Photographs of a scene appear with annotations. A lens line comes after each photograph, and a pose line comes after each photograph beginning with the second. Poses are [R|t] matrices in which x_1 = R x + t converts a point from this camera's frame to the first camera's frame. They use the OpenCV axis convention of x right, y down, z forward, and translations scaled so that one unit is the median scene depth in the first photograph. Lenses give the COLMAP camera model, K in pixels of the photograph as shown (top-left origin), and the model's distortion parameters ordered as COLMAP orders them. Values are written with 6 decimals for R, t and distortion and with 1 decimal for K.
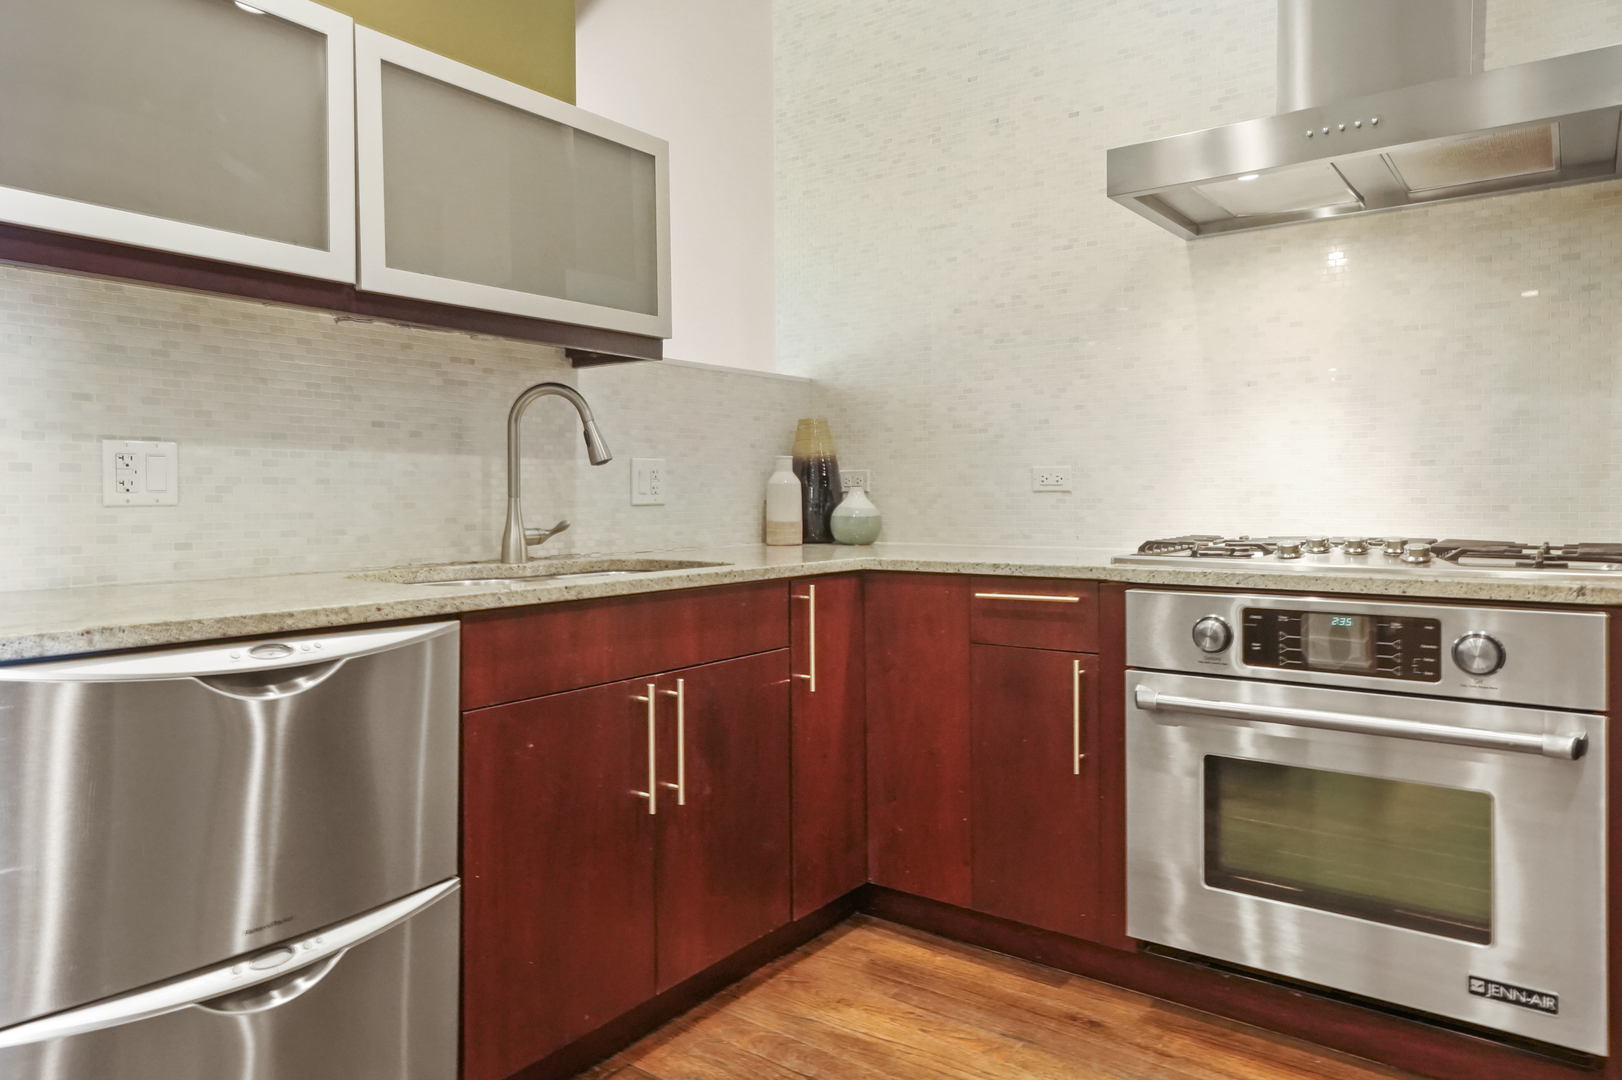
lens RADIAL K [[1035.5, 0, 806.8], [0, 1035.5, 505.5], [0, 0, 1]] dist [0.013428, 0.000516]
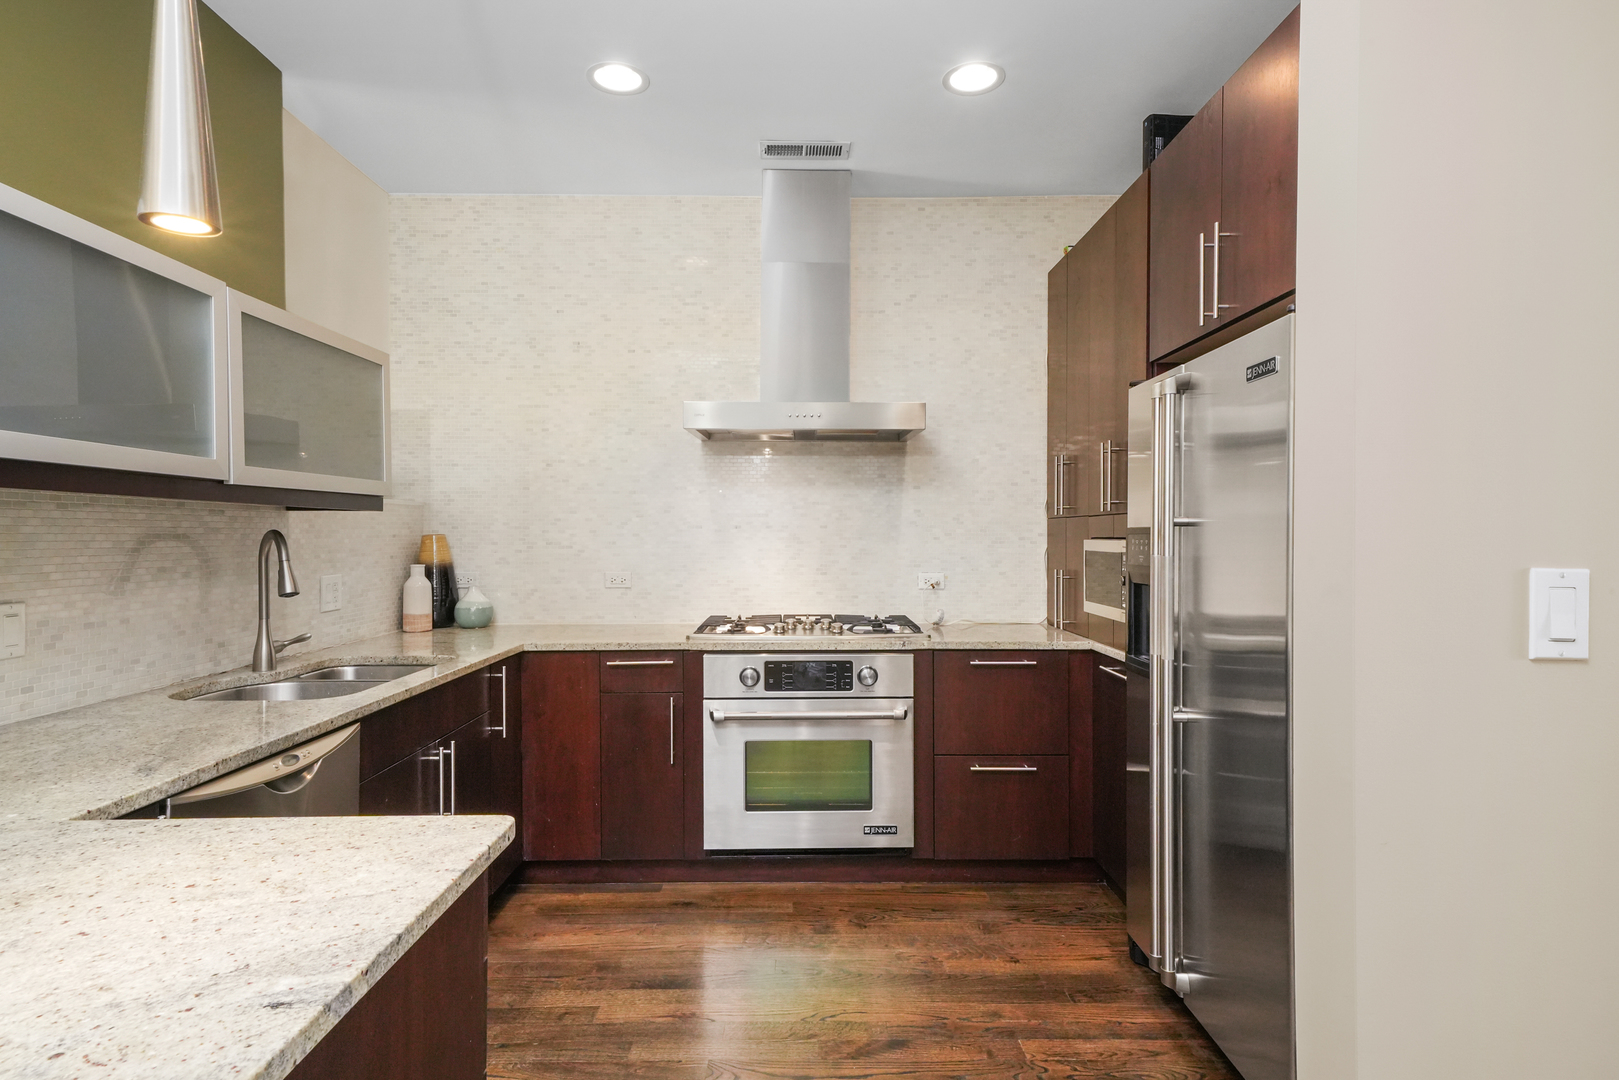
lens RADIAL K [[861.9, 0, 808.0], [0, 861.9, 538.7], [0, 0, 1]] dist [0.017537, 0.005075]
pose [[0.799255, -0.000519, 0.600991, -0.422852], [0.004574, 0.999976, -0.005220, -0.106594], [-0.600974, 0.006922, 0.799239, -0.285333]]
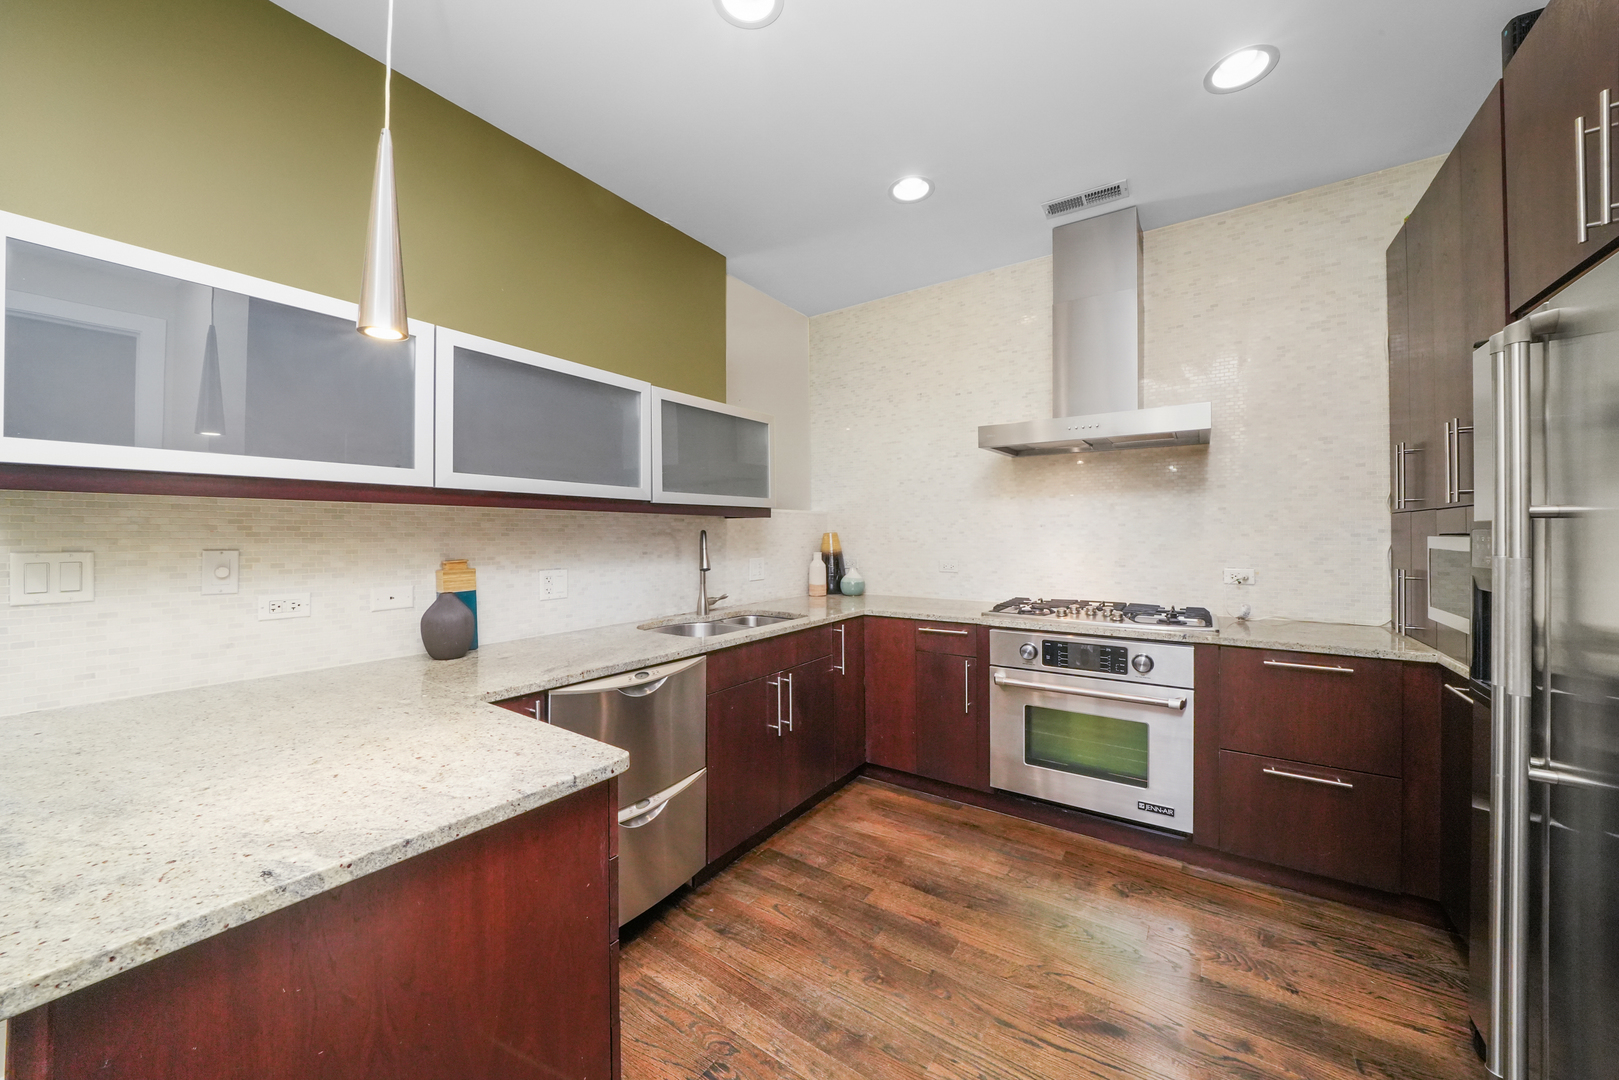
lens RADIAL K [[574.6, 0, 804.7], [0, 574.6, 530.3], [0, 0, 1]] dist [-0.021544, 0.001422]
pose [[0.999636, -0.000494, 0.026959, -0.113439], [0.000914, 0.999878, -0.015578, -0.107137], [-0.026948, 0.015597, 0.999515, -0.202051]]
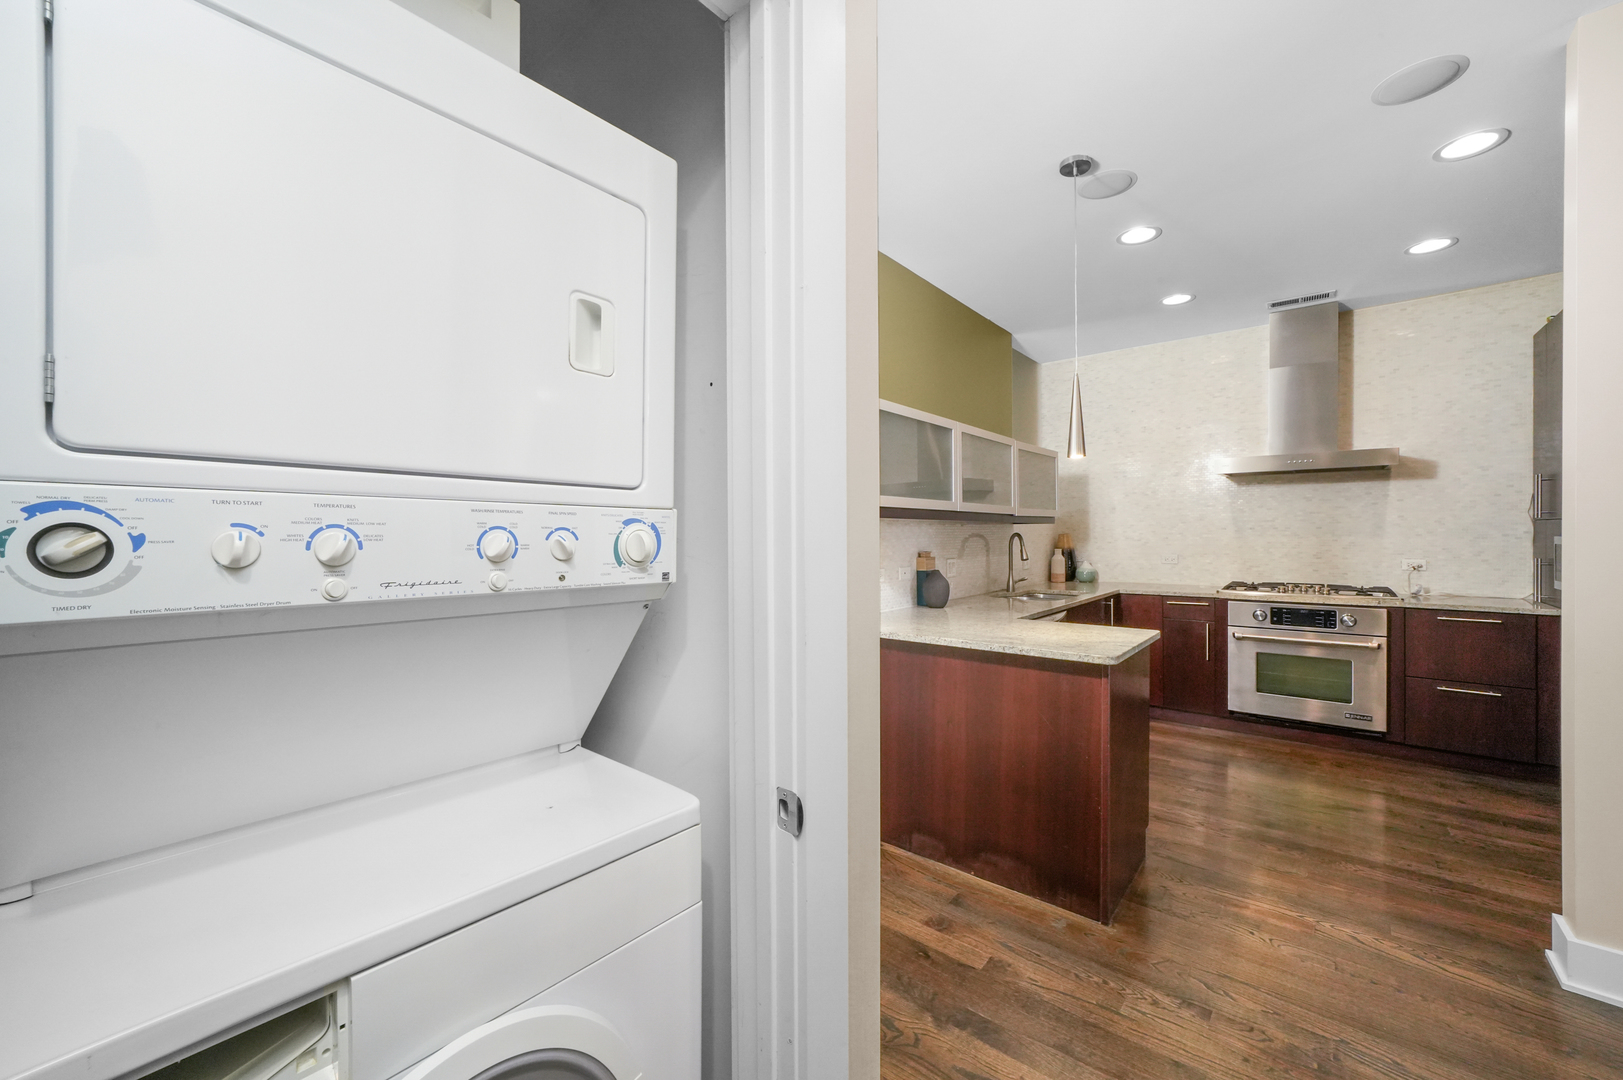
lens RADIAL K [[618.5, 0, 809.5], [0, 618.5, 538.3], [0, 0, 1]] dist [-0.016368, 0.002711]
pose [[0.998063, -0.002885, -0.062145, -0.825273], [0.002804, 0.999995, -0.001394, -0.108830], [0.062149, 0.001217, 0.998066, -0.928138]]
